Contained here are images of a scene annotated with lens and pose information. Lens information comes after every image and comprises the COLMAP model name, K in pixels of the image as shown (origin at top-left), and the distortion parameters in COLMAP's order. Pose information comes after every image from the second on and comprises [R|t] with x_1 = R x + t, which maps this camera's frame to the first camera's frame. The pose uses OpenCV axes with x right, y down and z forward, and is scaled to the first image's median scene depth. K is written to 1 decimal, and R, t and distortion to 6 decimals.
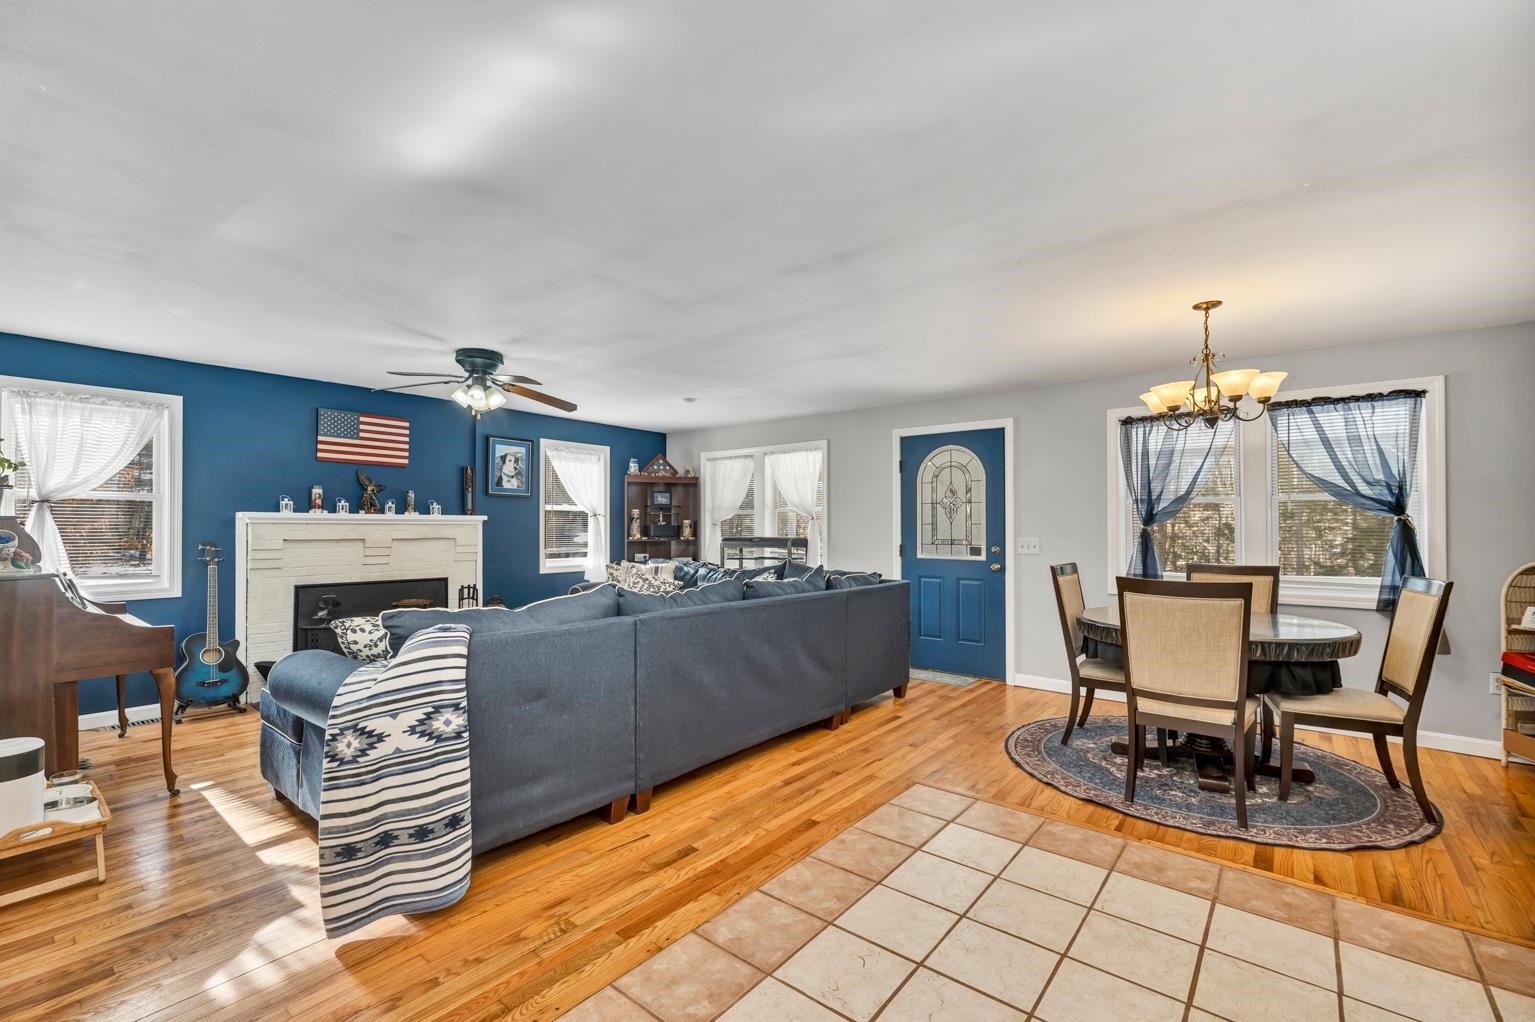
lens RADIAL K [[650.0, 0, 761.2], [0, 650.0, 526.2], [0, 0, 1]] dist [-0.003239, -0.000258]
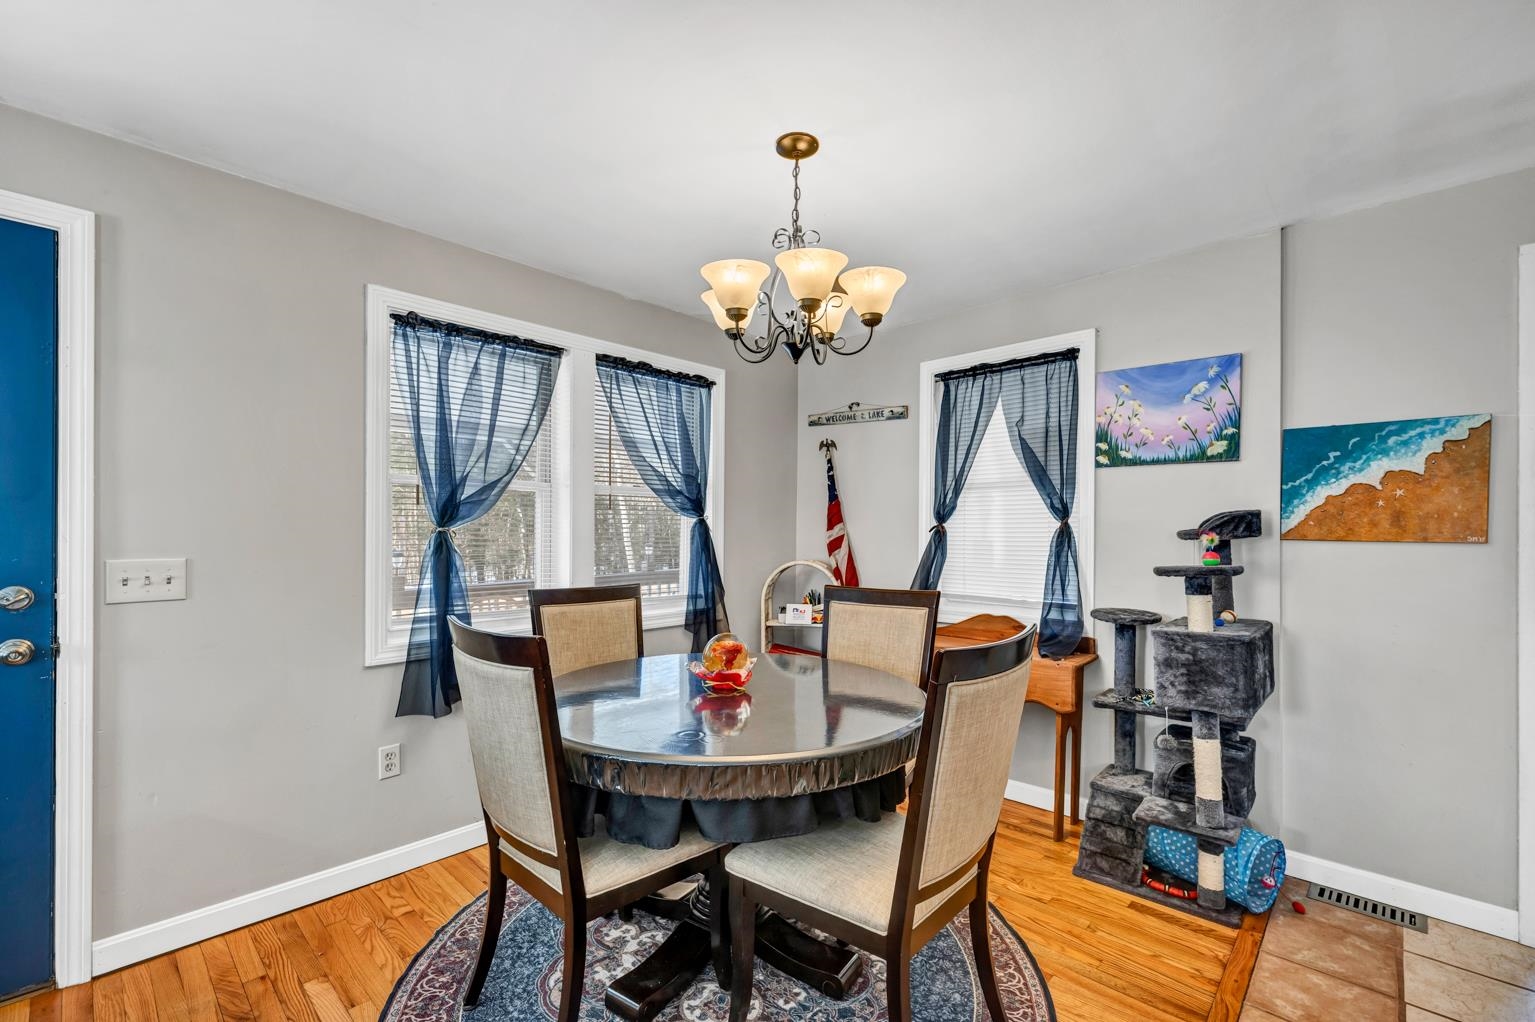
lens RADIAL K [[650.0, 0, 761.2], [0, 650.0, 526.2], [0, 0, 1]] dist [-0.003239, -0.000258]
pose [[0.078523, -0.004627, 0.996902, 0.068640], [-0.011865, 0.999914, 0.005576, -0.005744], [-0.996842, -0.012266, 0.078462, 0.606619]]
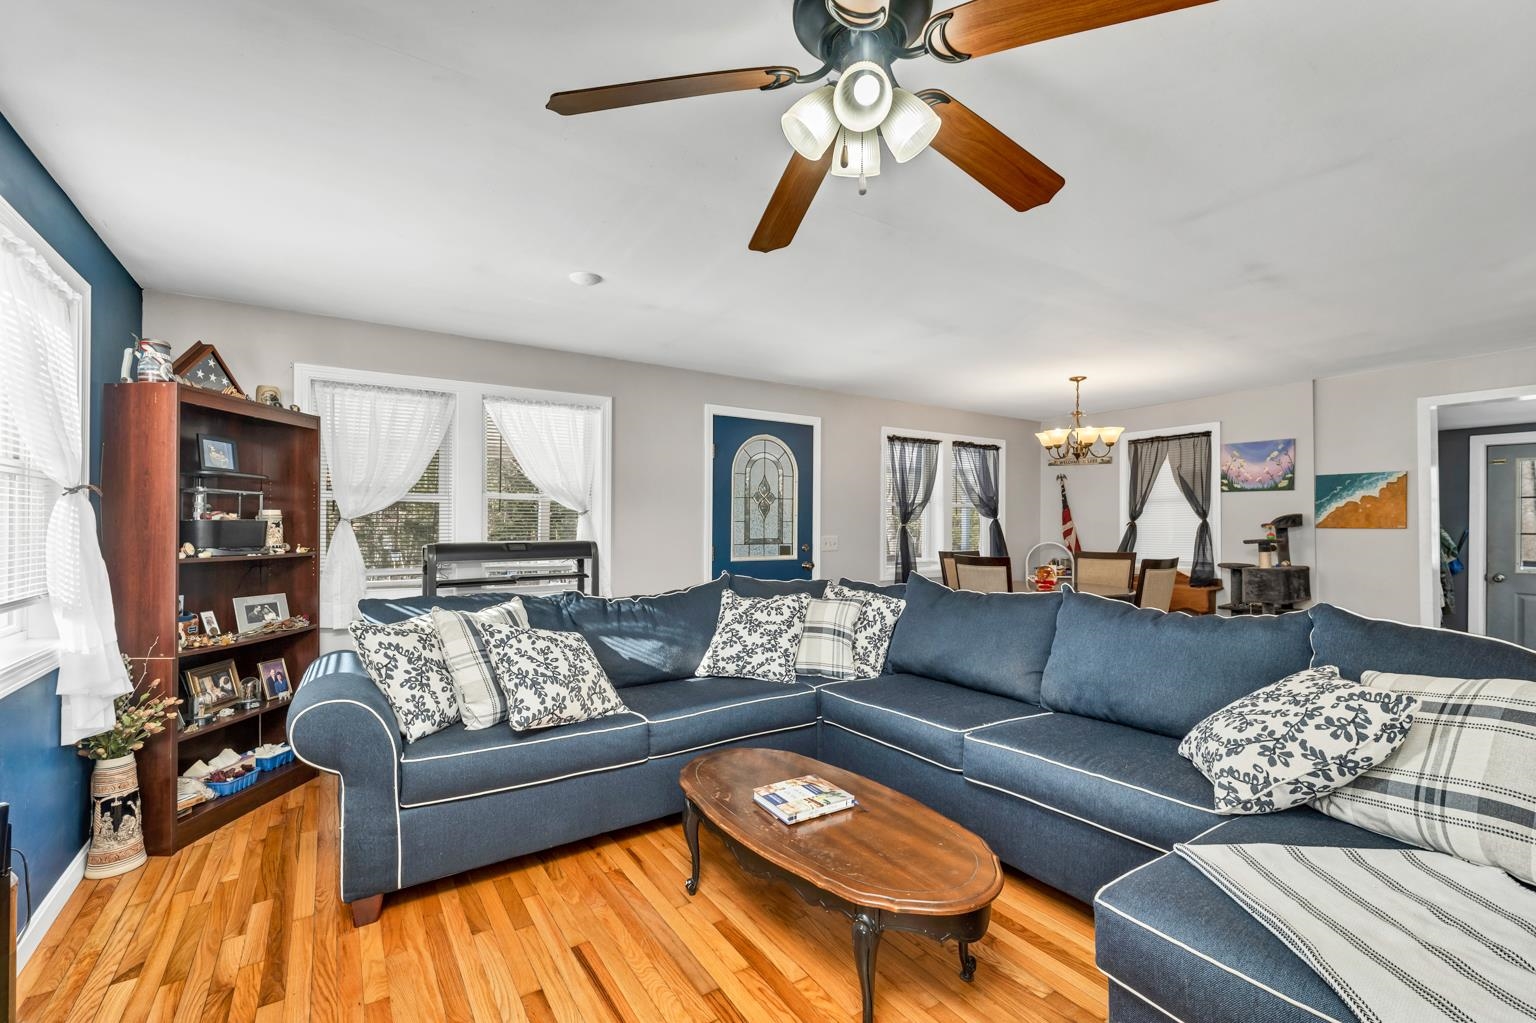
lens RADIAL K [[639.9, 0, 770.2], [0, 639.9, 518.5], [0, 0, 1]] dist [0.002318, 0.000313]
pose [[0.294050, 0.002715, 0.955786, -0.588479], [-0.004759, 0.999988, -0.001376, -0.006586], [-0.955778, -0.004144, 0.294059, 0.769107]]
